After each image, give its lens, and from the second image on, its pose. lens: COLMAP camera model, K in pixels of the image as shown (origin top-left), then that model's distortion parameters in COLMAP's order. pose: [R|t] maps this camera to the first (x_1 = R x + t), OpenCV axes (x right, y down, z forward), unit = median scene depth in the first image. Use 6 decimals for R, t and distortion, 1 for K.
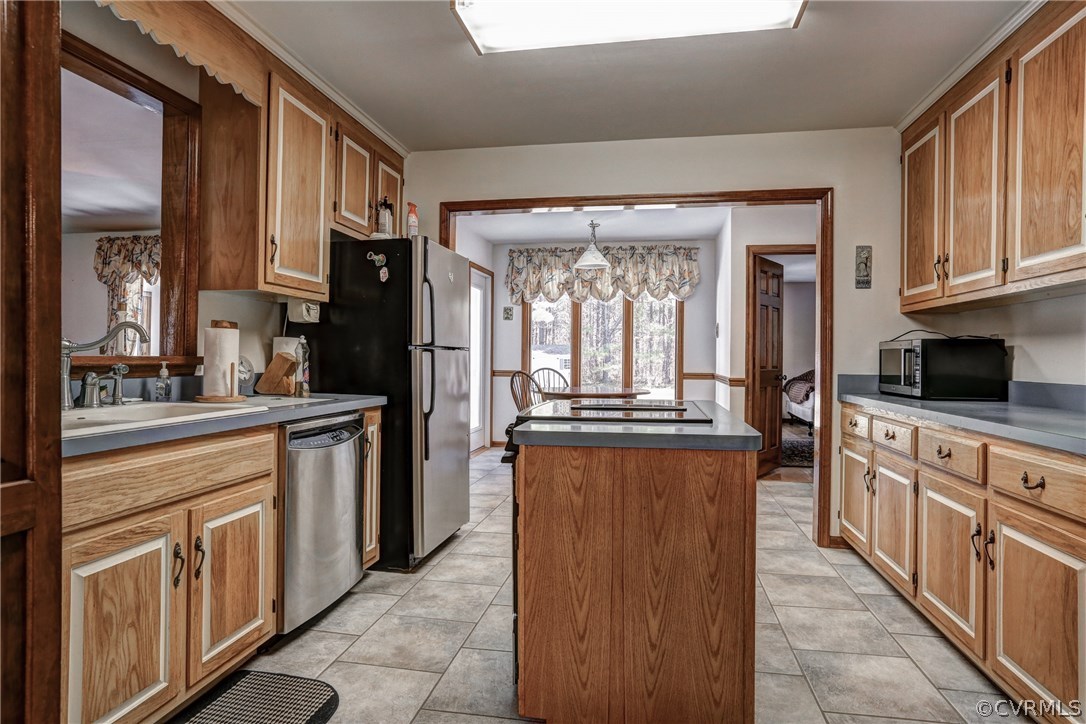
lens RADIAL K [[615.9, 0, 545.9], [0, 615.9, 356.9], [0, 0, 1]] dist [-0.070352, 0.064217]
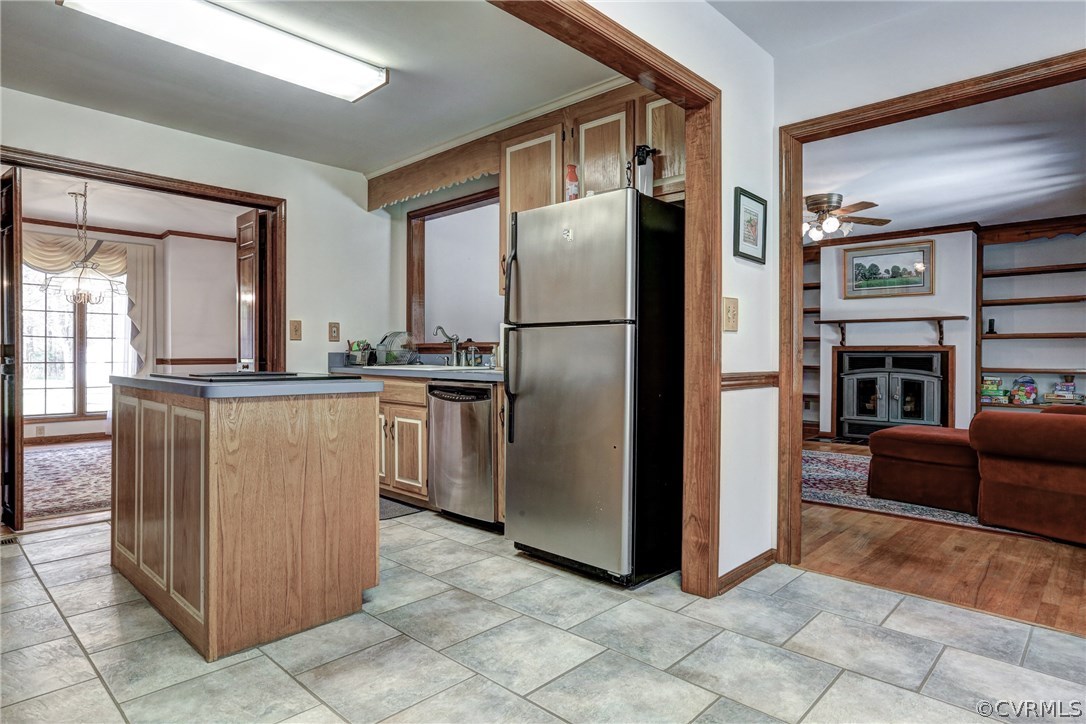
lens RADIAL K [[615.9, 0, 545.9], [0, 615.9, 356.9], [0, 0, 1]] dist [-0.070352, 0.064217]
pose [[-0.548884, -0.006291, -0.835875, 0.611176], [-0.008671, 0.999961, -0.001832, 0.035302], [0.835853, 0.006242, -0.548917, 1.638693]]
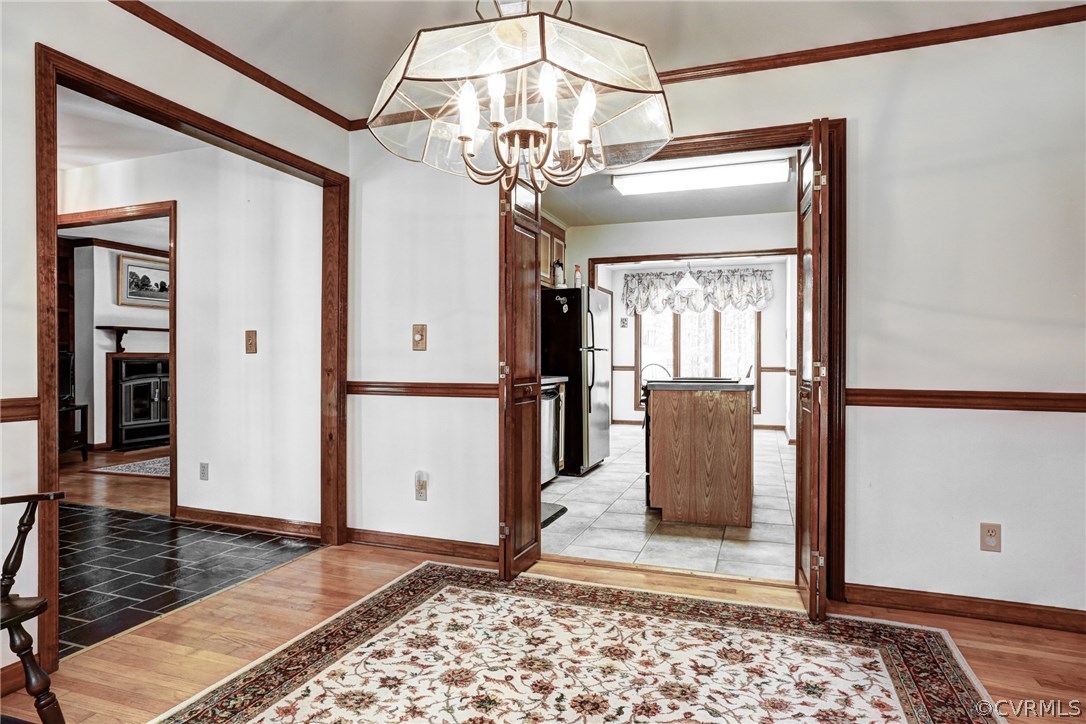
lens RADIAL K [[615.9, 0, 545.9], [0, 615.9, 356.9], [0, 0, 1]] dist [-0.070352, 0.064217]
pose [[0.986654, -0.007327, -0.162664, -0.030250], [0.007114, 0.999973, -0.001894, 0.009181], [0.162673, 0.000711, 0.986680, -0.777556]]
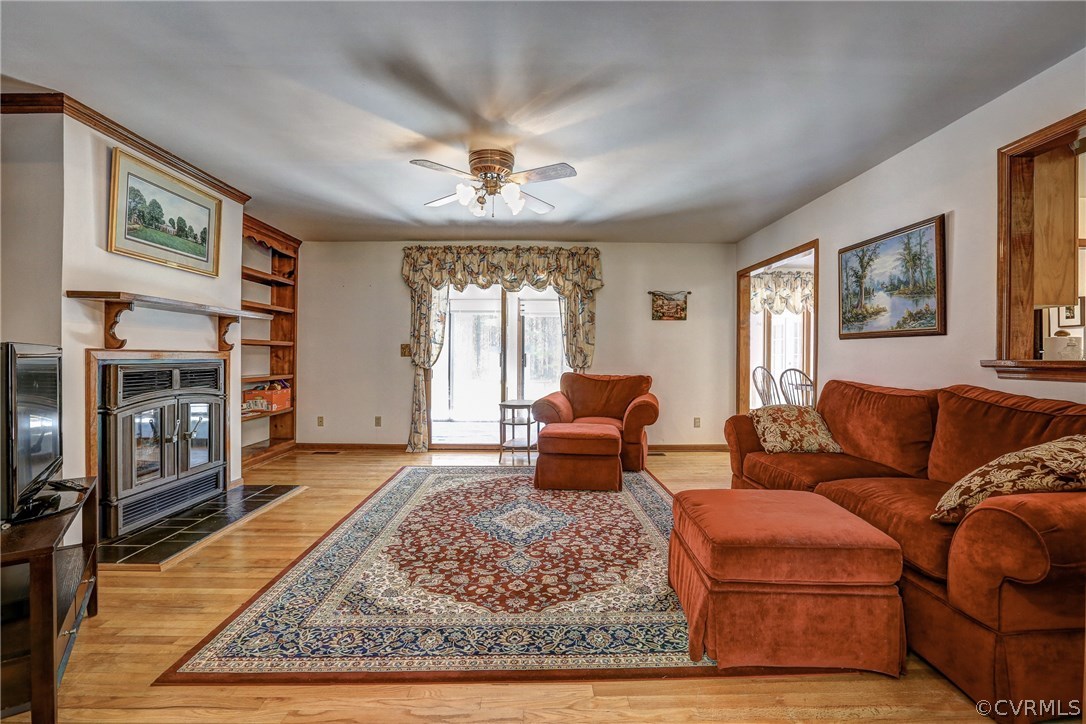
lens RADIAL K [[489.2, 0, 544.5], [0, 489.2, 356.9], [0, 0, 1]] dist [-0.019791, 0.000305]
pose [[0.979545, -0.002883, 0.201207, -1.452861], [0.001995, 0.999987, 0.004613, -0.012156], [-0.201217, -0.004117, 0.979538, 0.232798]]
